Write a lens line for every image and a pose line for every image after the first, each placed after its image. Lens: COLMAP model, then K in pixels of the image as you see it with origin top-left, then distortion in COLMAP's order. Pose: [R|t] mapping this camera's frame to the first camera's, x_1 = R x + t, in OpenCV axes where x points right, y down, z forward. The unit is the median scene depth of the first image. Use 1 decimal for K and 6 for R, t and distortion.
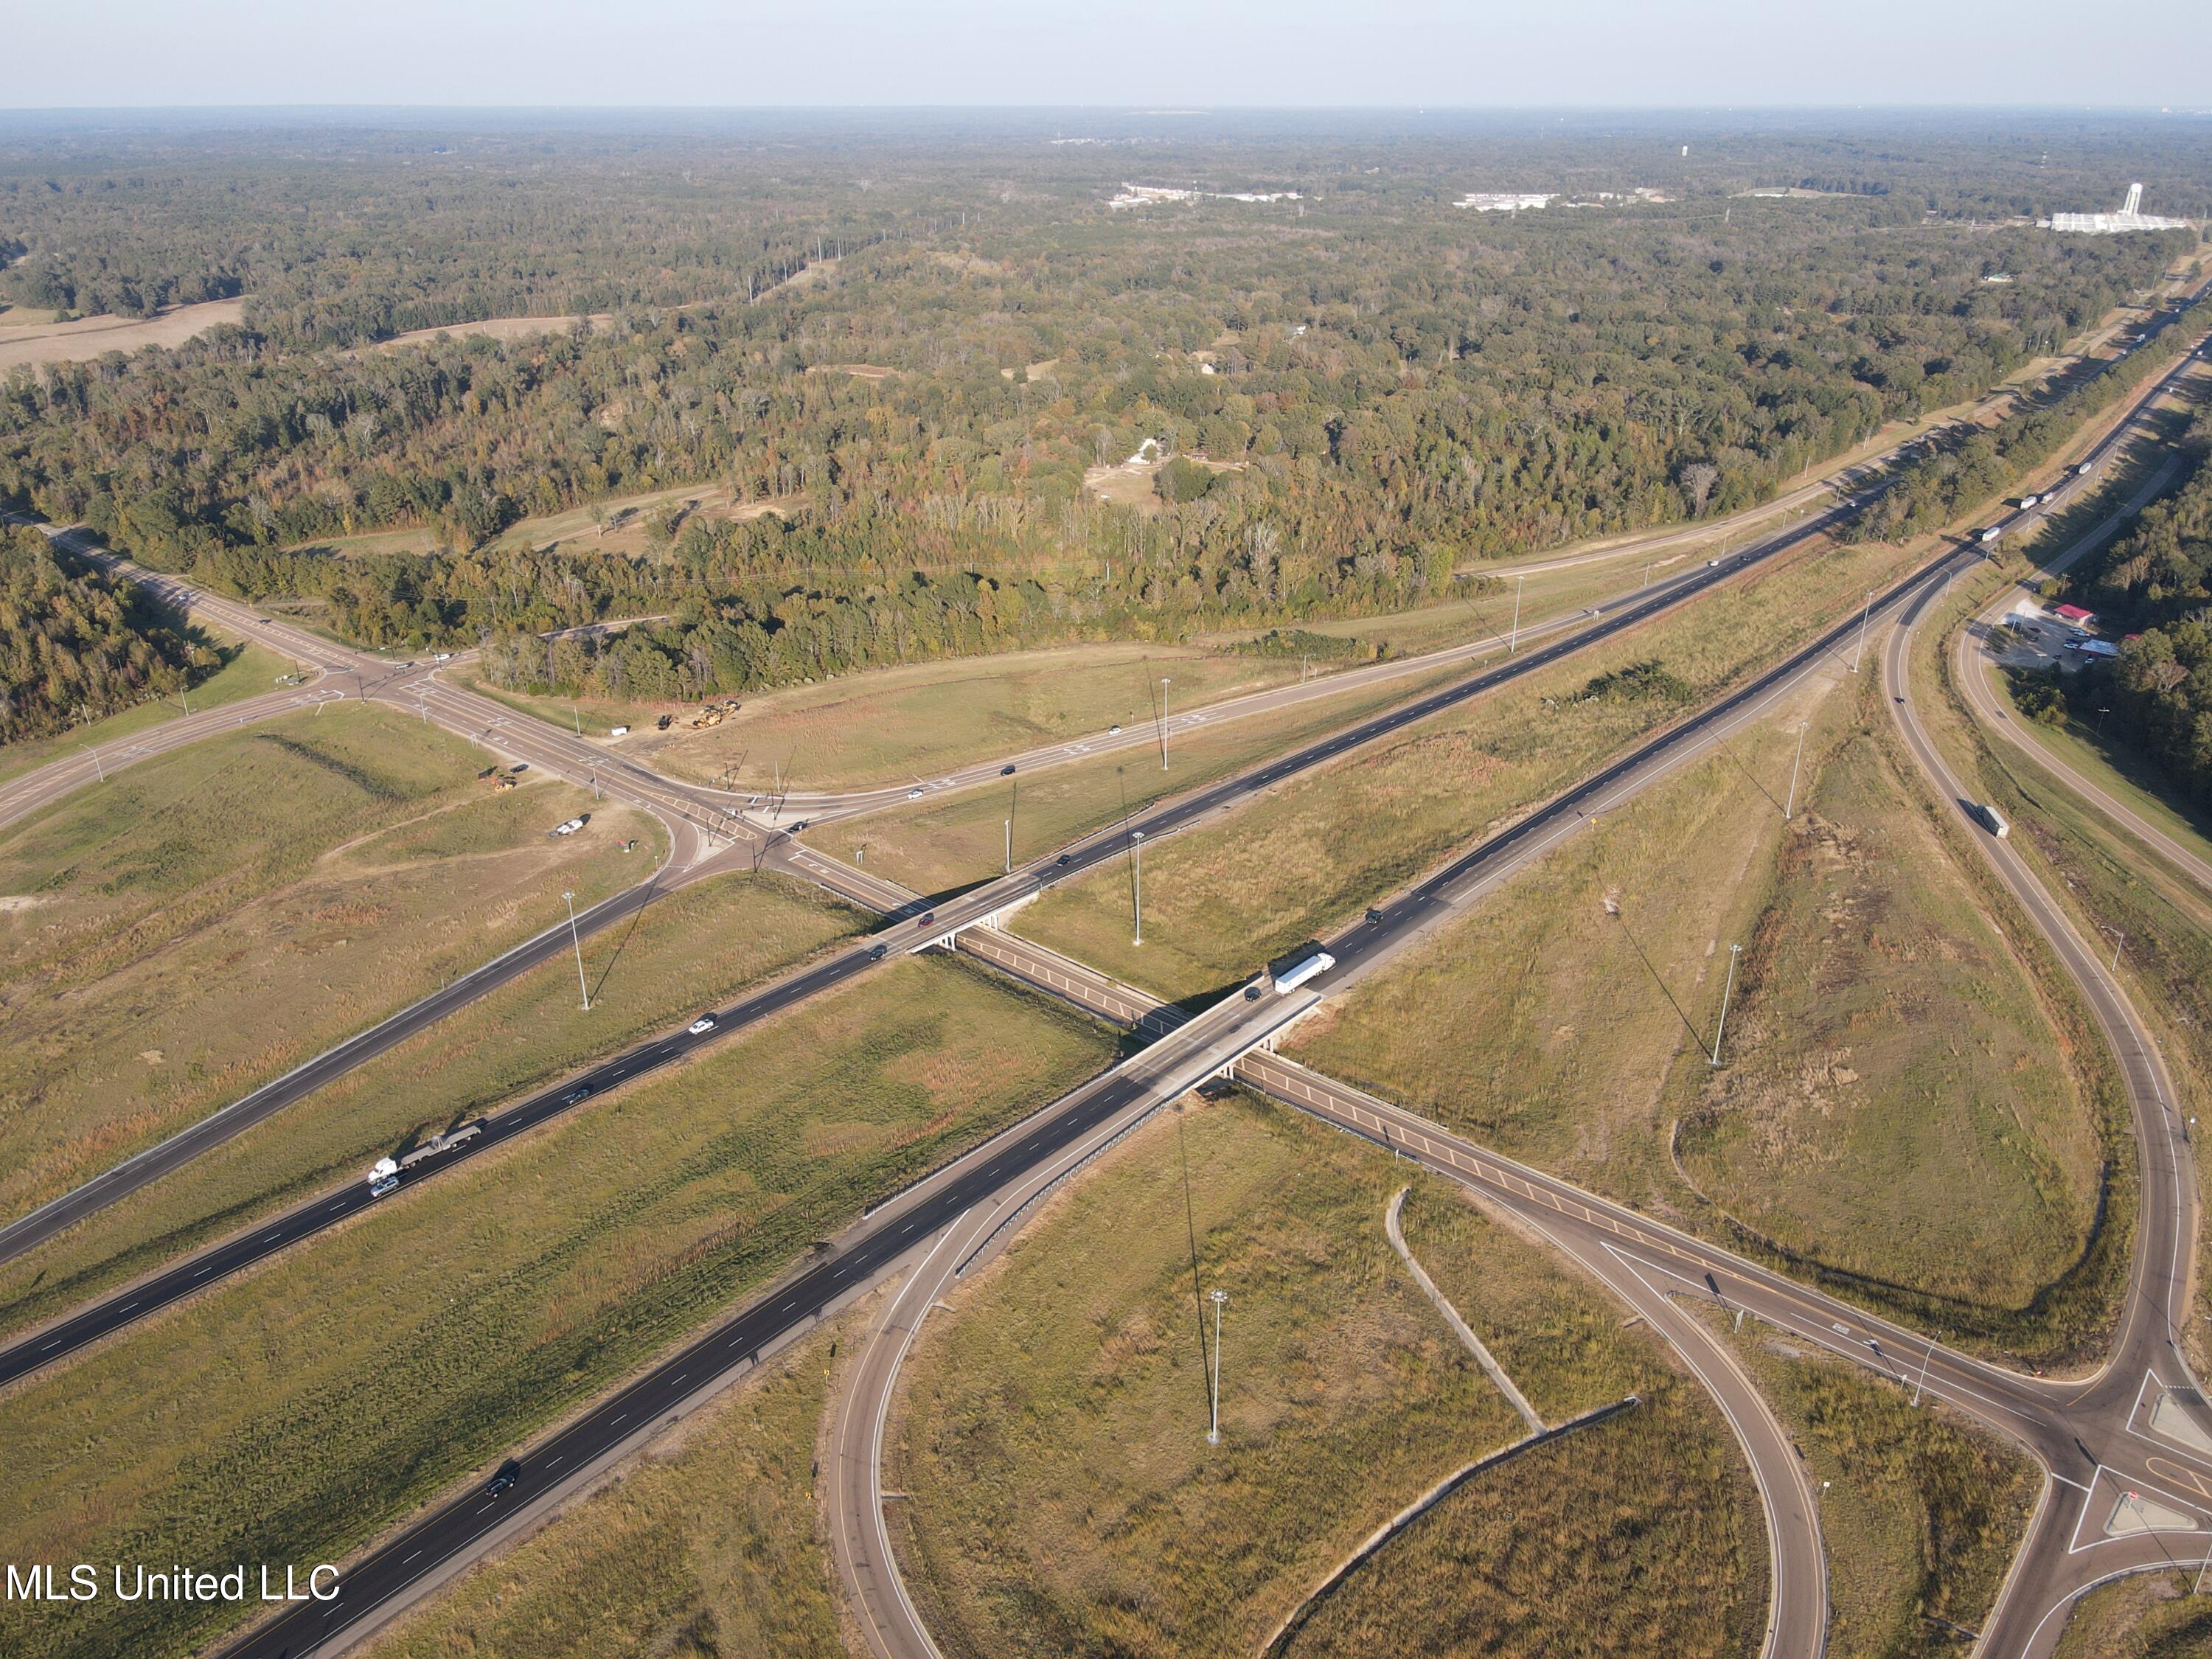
lens RADIAL K [[1623.5, 0, 1090.0], [0, 1623.5, 840.9], [0, 0, 1]] dist [0.009956, 0.011439]
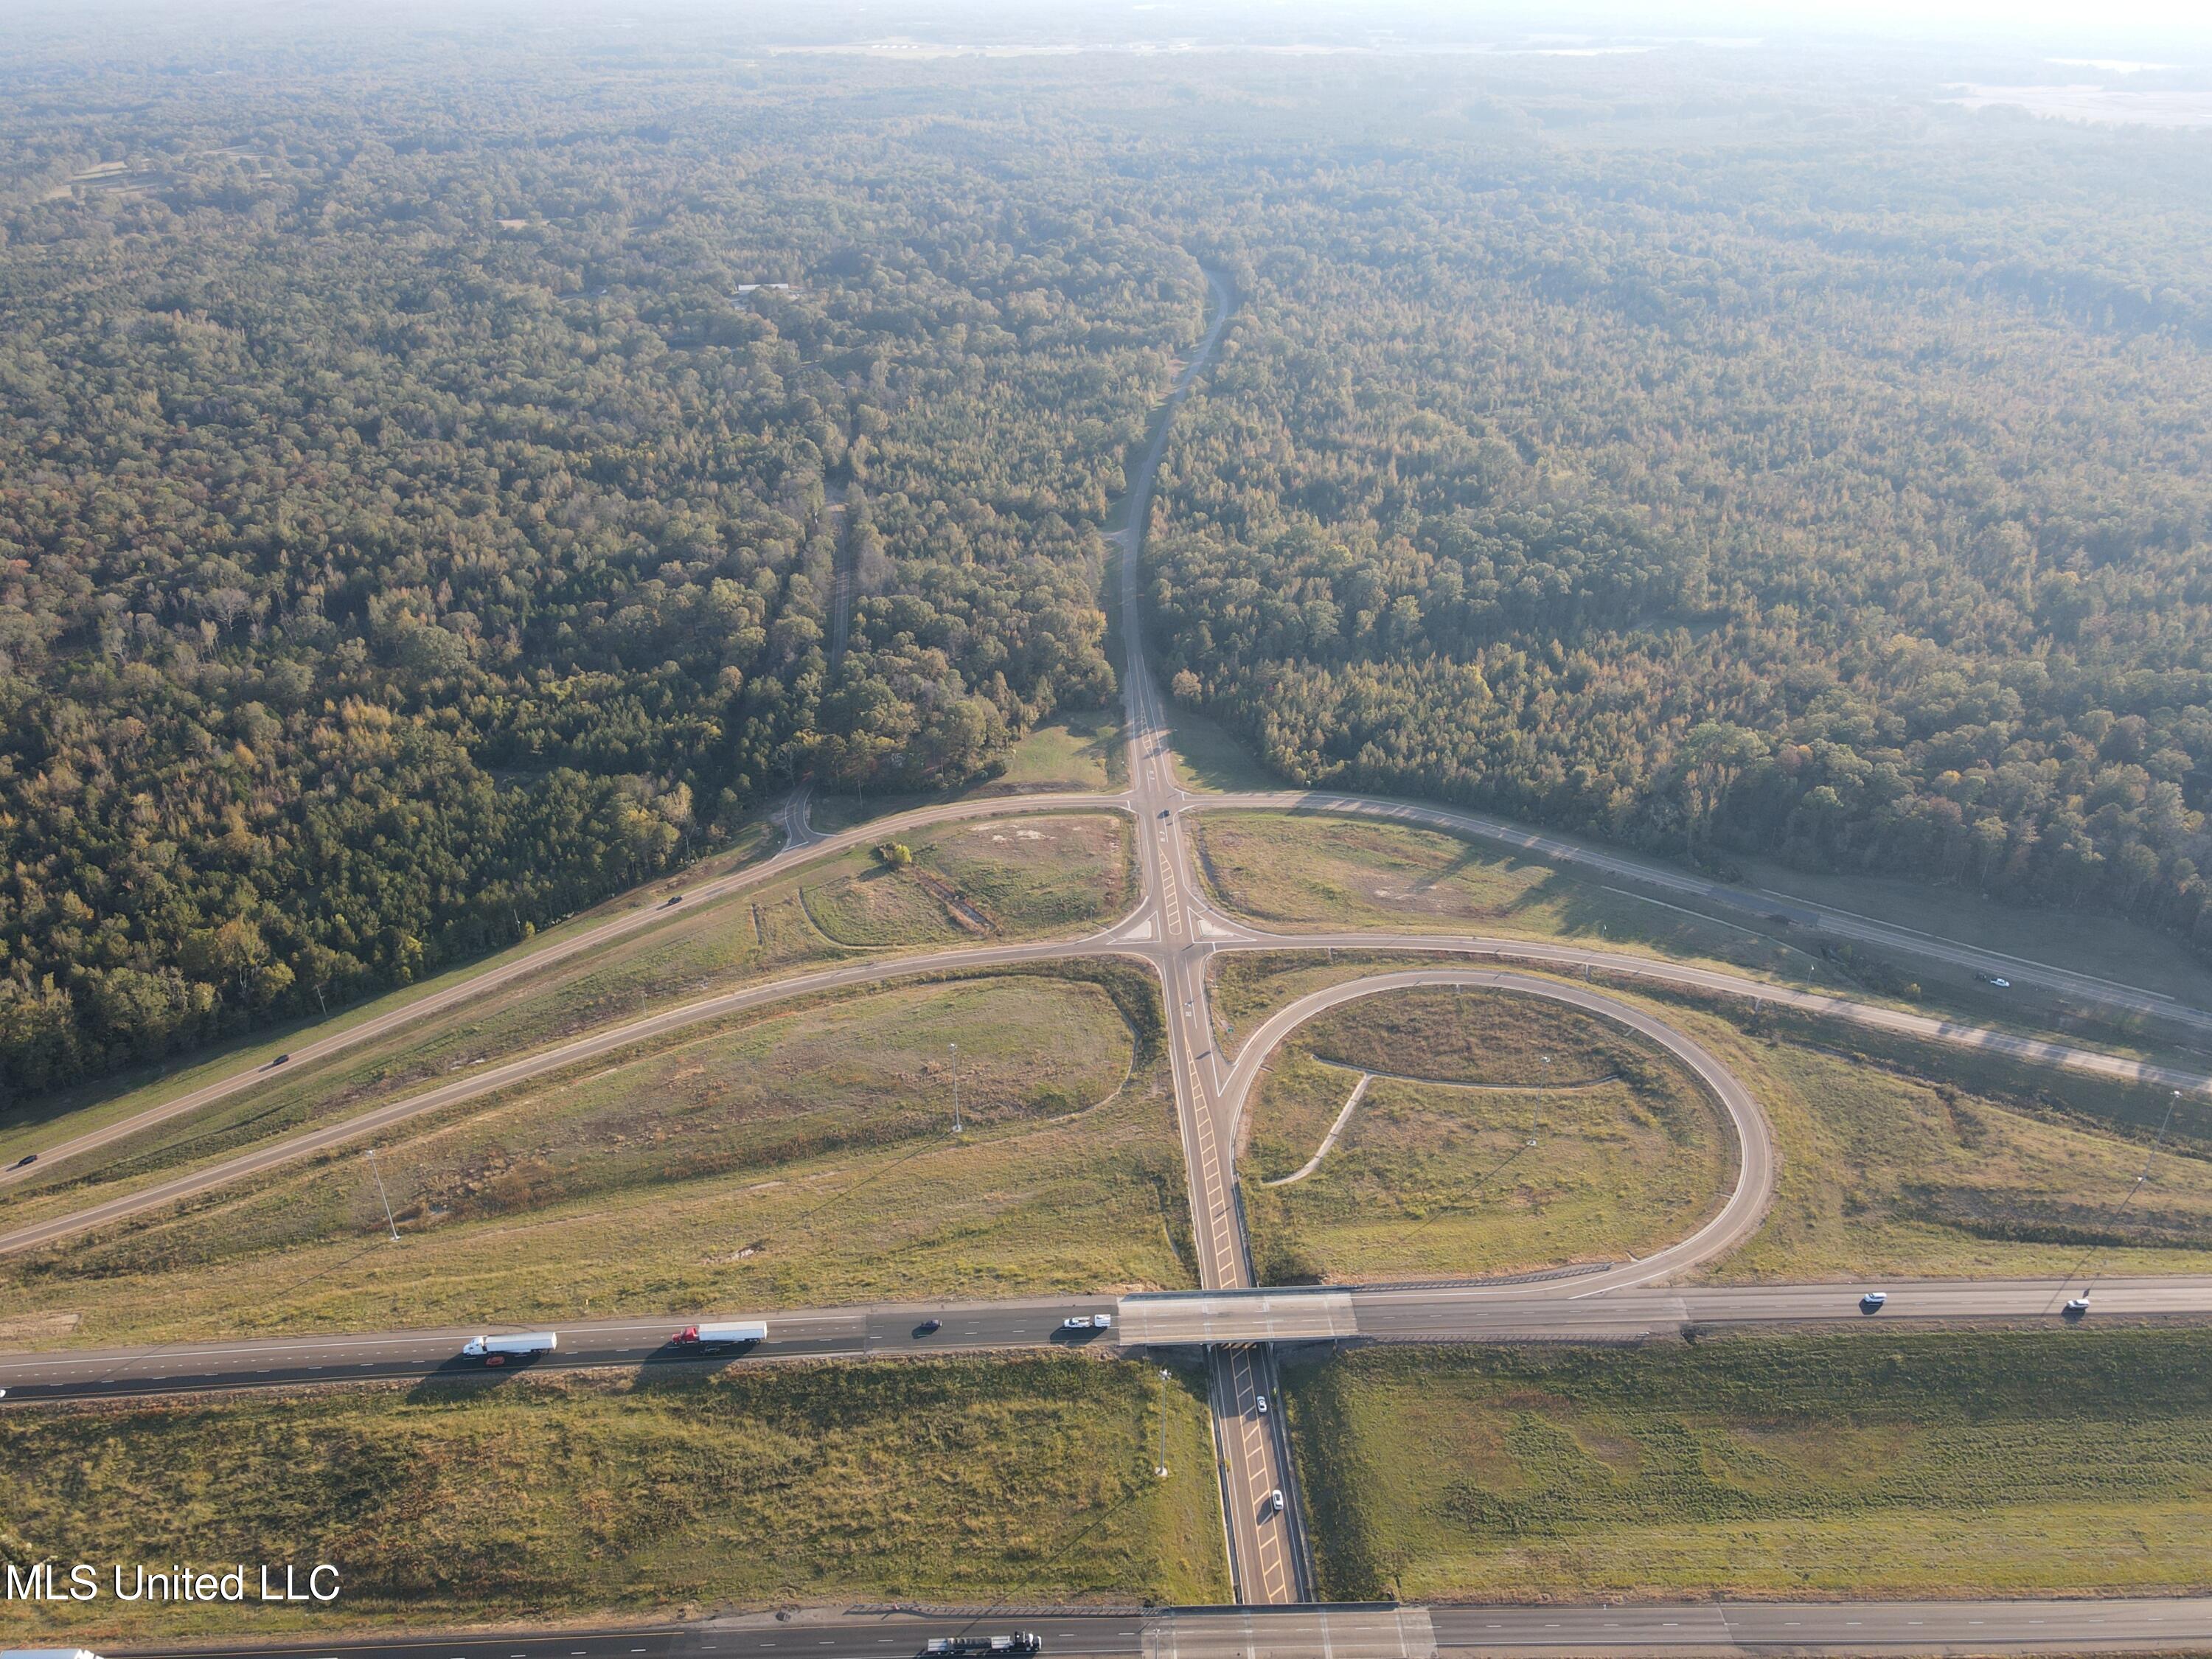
lens RADIAL K [[1623.5, 0, 1112.5], [0, 1623.5, 848.1], [0, 0, 1]] dist [0.009956, 0.011439]
pose [[-0.697489, -0.345918, 0.627575, -0.412810], [0.307629, 0.646427, 0.698210, -0.829467], [-0.647204, 0.680054, -0.344461, 1.161280]]
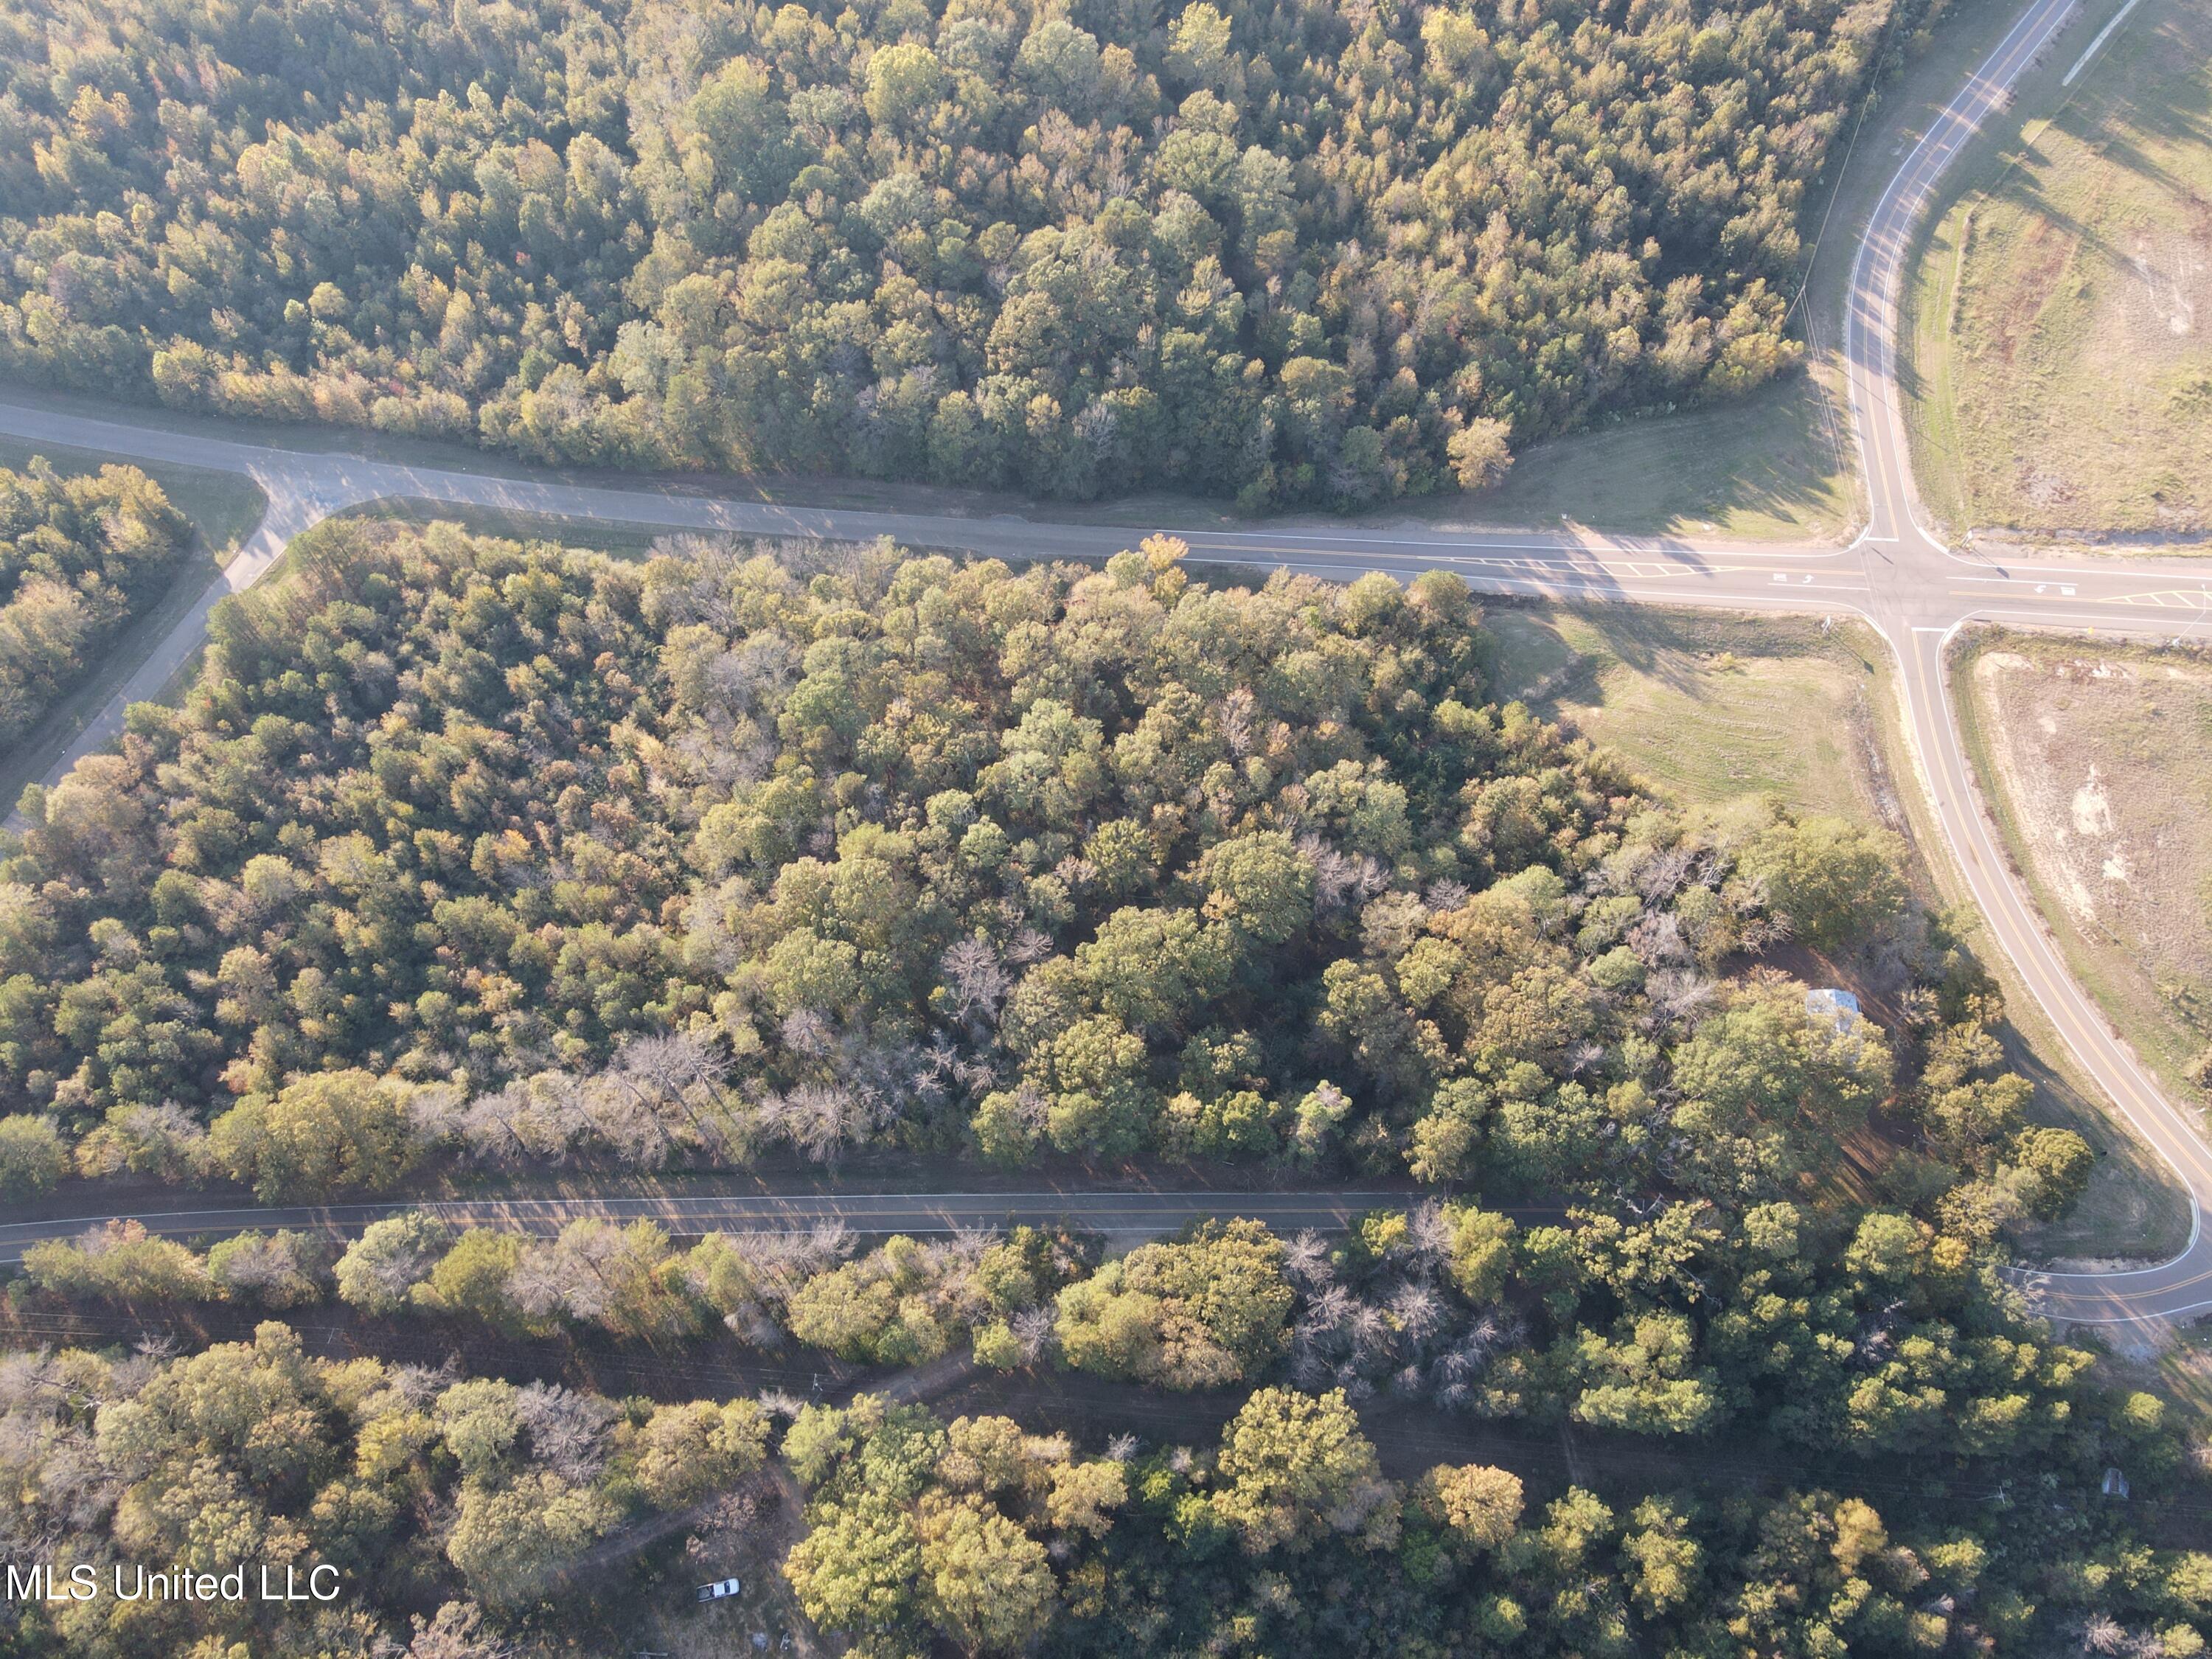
lens RADIAL K [[1623.5, 0, 1105.8], [0, 1623.5, 843.5], [0, 0, 1]] dist [0.009956, 0.011439]
pose [[-0.793178, 0.547069, -0.267553, 1.259438], [-0.247737, 0.111487, 0.962391, -0.377940], [0.556323, 0.829630, 0.047101, 0.360479]]
